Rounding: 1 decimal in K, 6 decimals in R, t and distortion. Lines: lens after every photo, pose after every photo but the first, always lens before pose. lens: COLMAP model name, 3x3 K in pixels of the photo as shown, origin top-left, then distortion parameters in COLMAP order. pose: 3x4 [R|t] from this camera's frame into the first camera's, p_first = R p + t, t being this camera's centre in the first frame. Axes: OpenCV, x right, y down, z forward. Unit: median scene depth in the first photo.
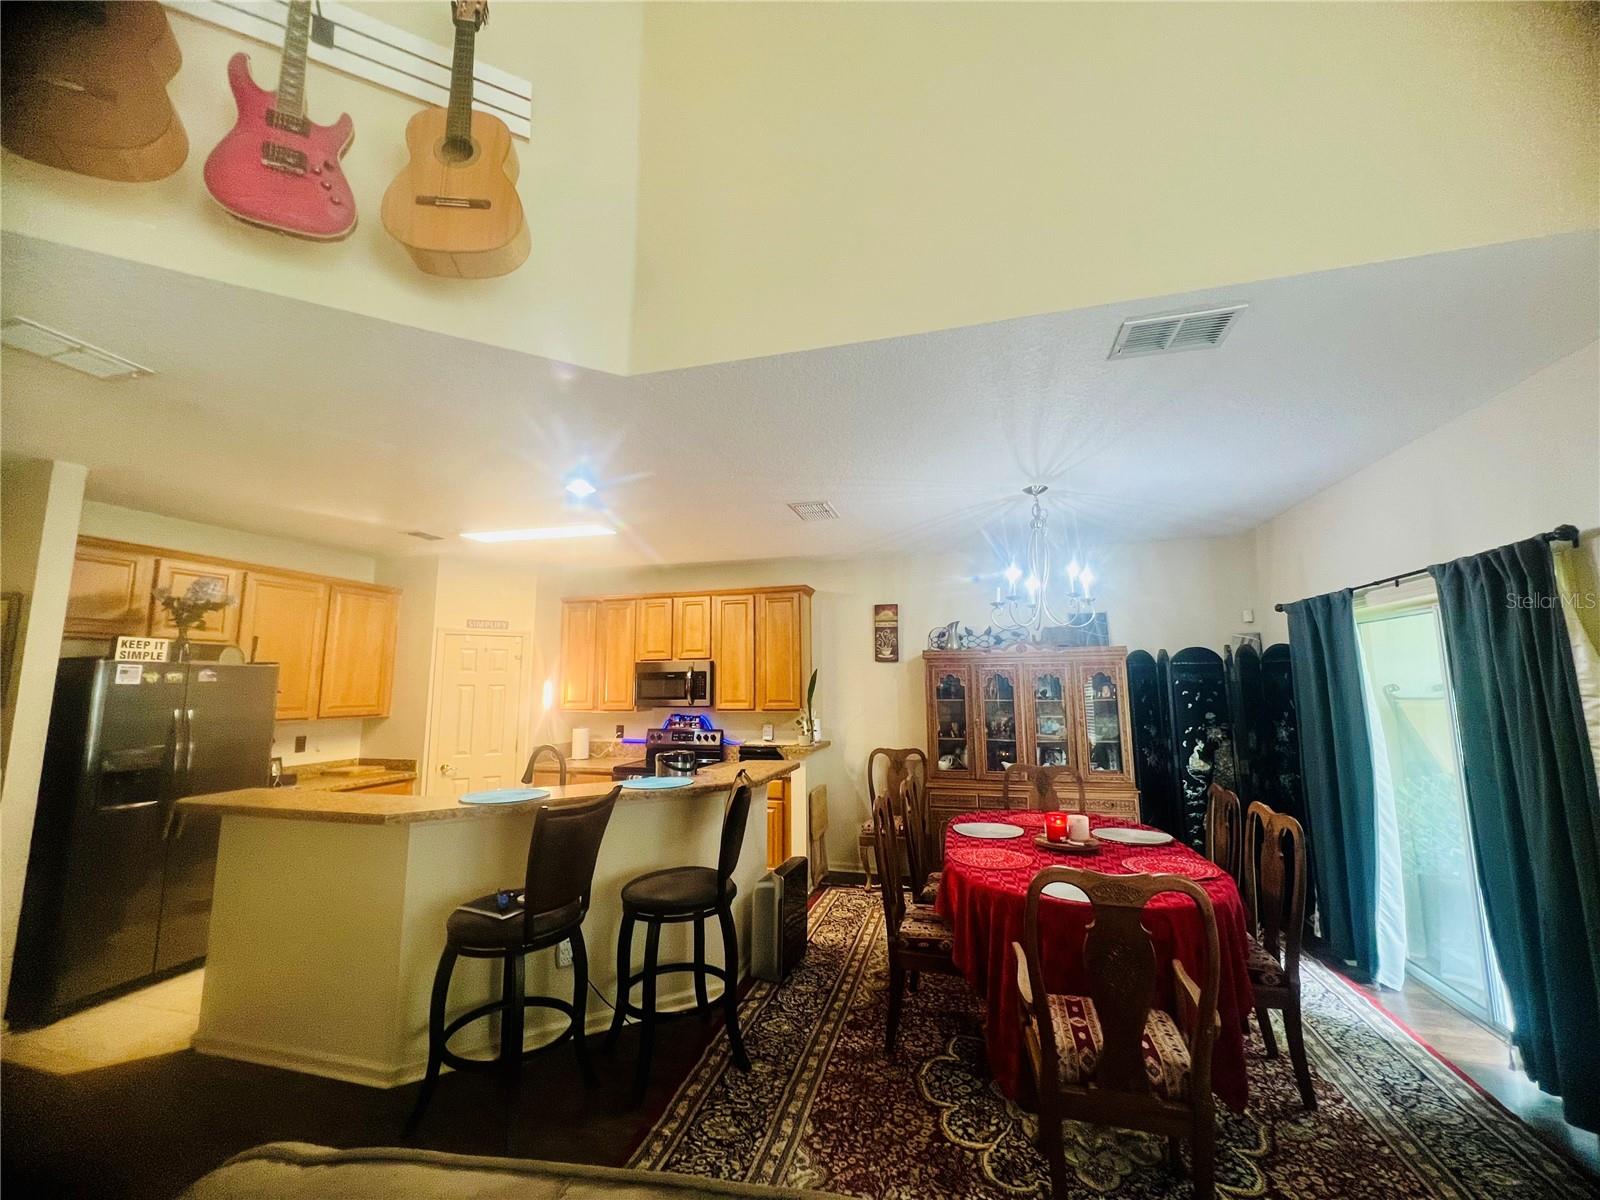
lens RADIAL K [[639.7, 0, 797.7], [0, 639.7, 597.7], [0, 0, 1]] dist [-0.002034, -0.000026]
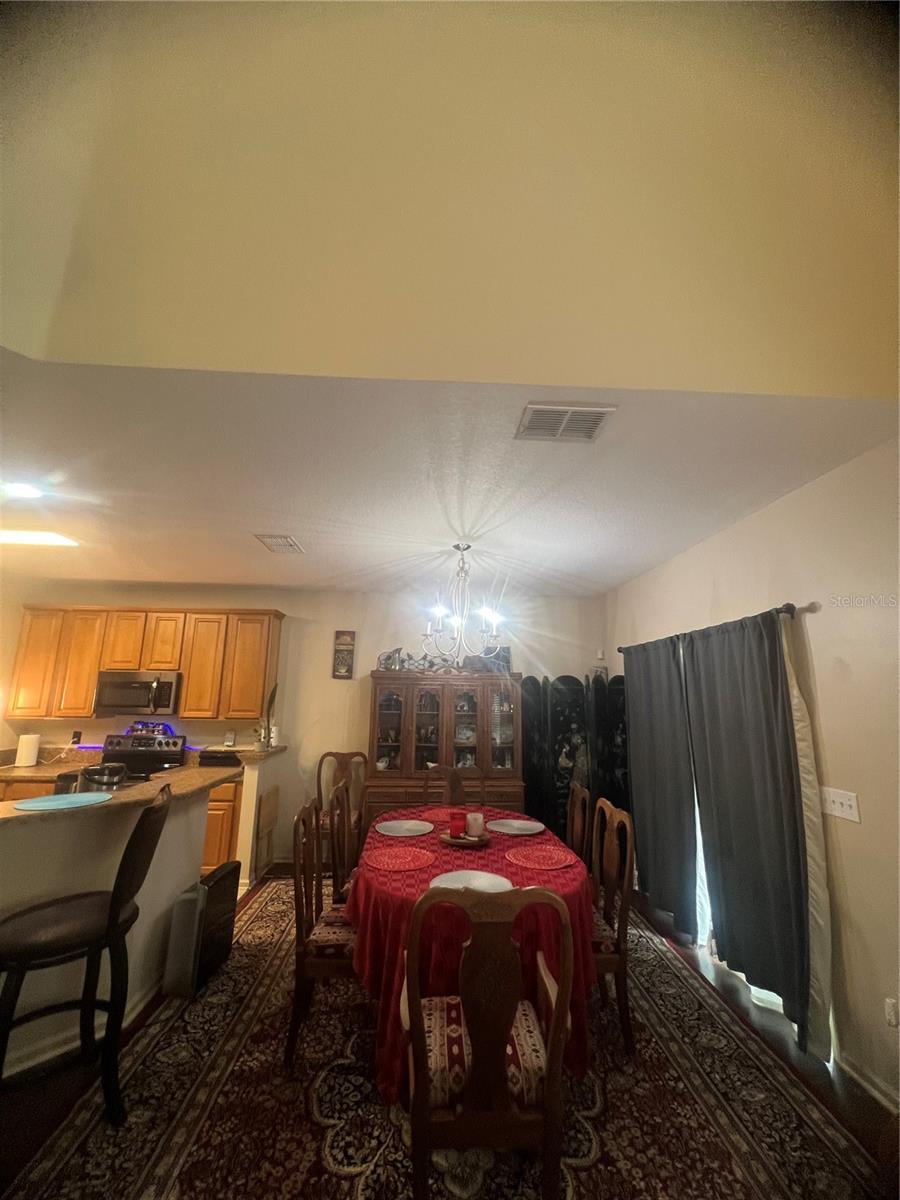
lens RADIAL K [[478.1, 0, 450.7], [0, 478.1, 597.3], [0, 0, 1]] dist [-0.002147, 0.001216]
pose [[0.948545, 0.083899, 0.305325, 0.062569], [-0.064046, 0.995163, -0.074485, 0.002730], [-0.310098, 0.051098, 0.949330, 0.100890]]
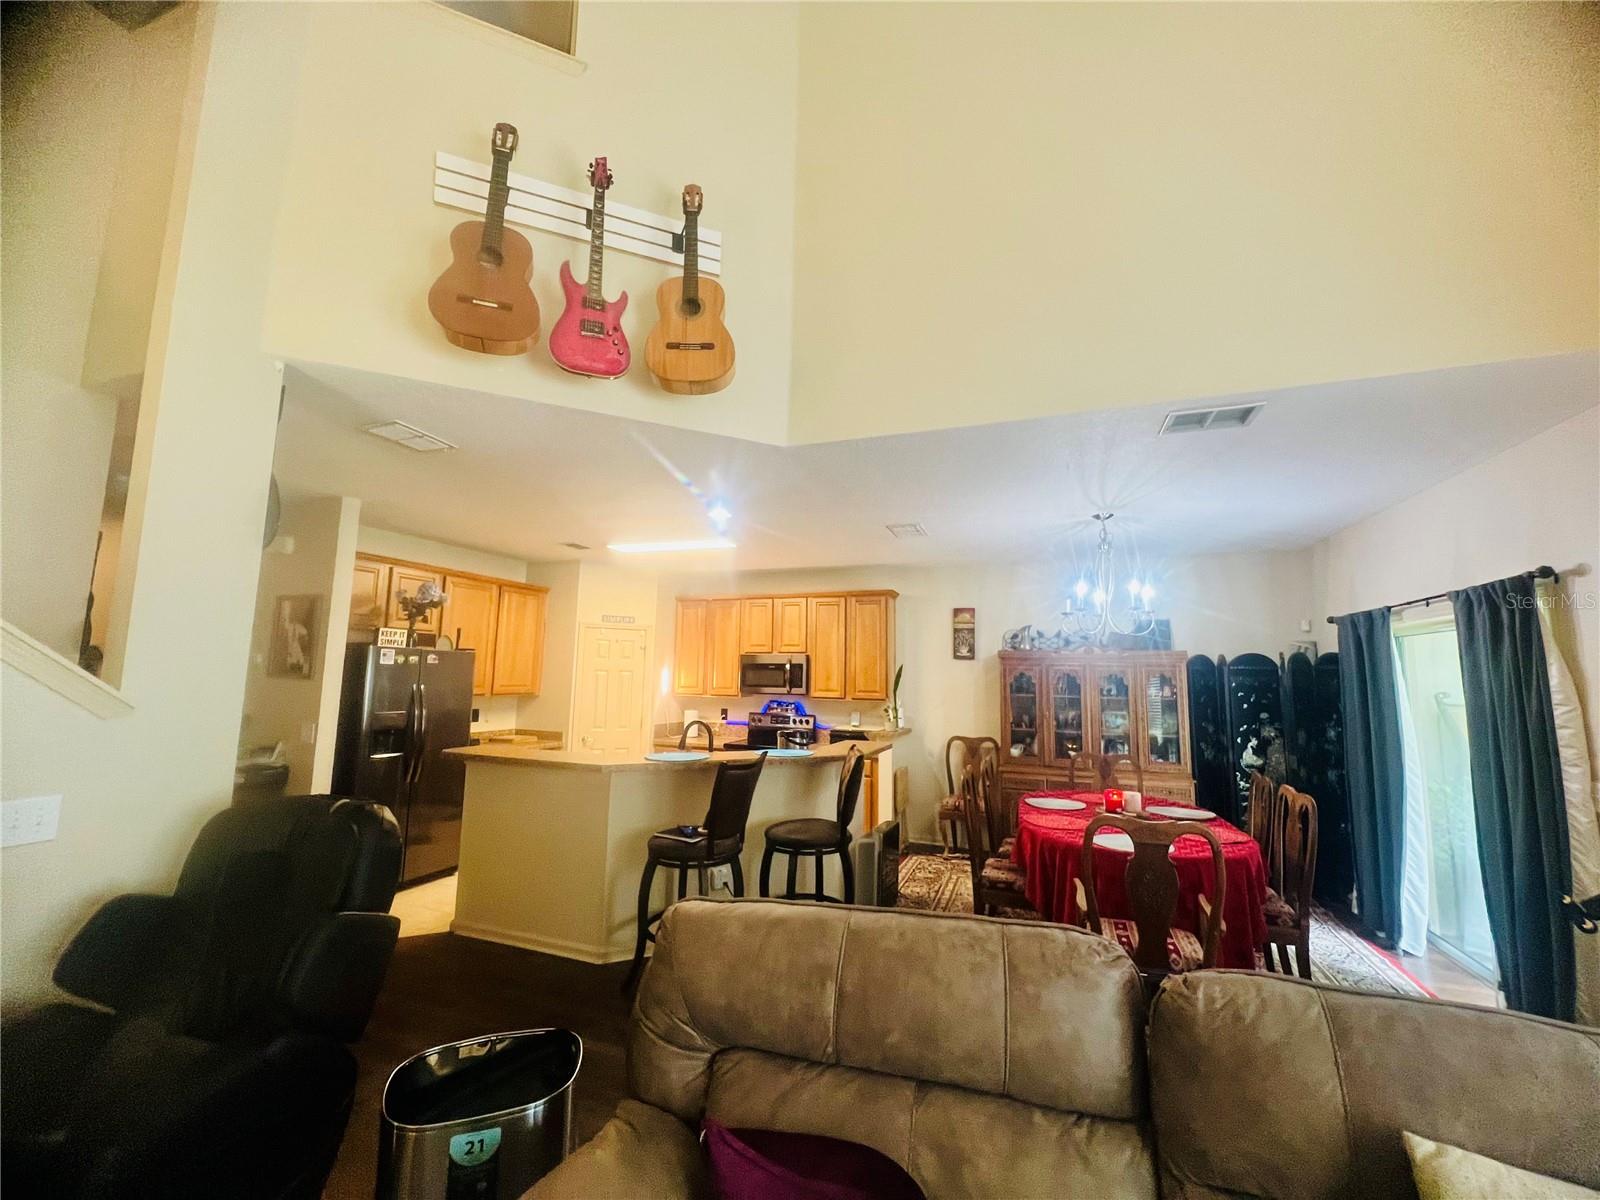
lens RADIAL K [[639.7, 0, 799.1], [0, 639.7, 598.9], [0, 0, 1]] dist [-0.002034, -0.000026]
pose [[0.995419, 0.015155, -0.094402, -0.059534], [-0.013743, 0.999784, 0.015590, -0.025930], [0.094618, -0.014222, 0.995412, -0.191786]]
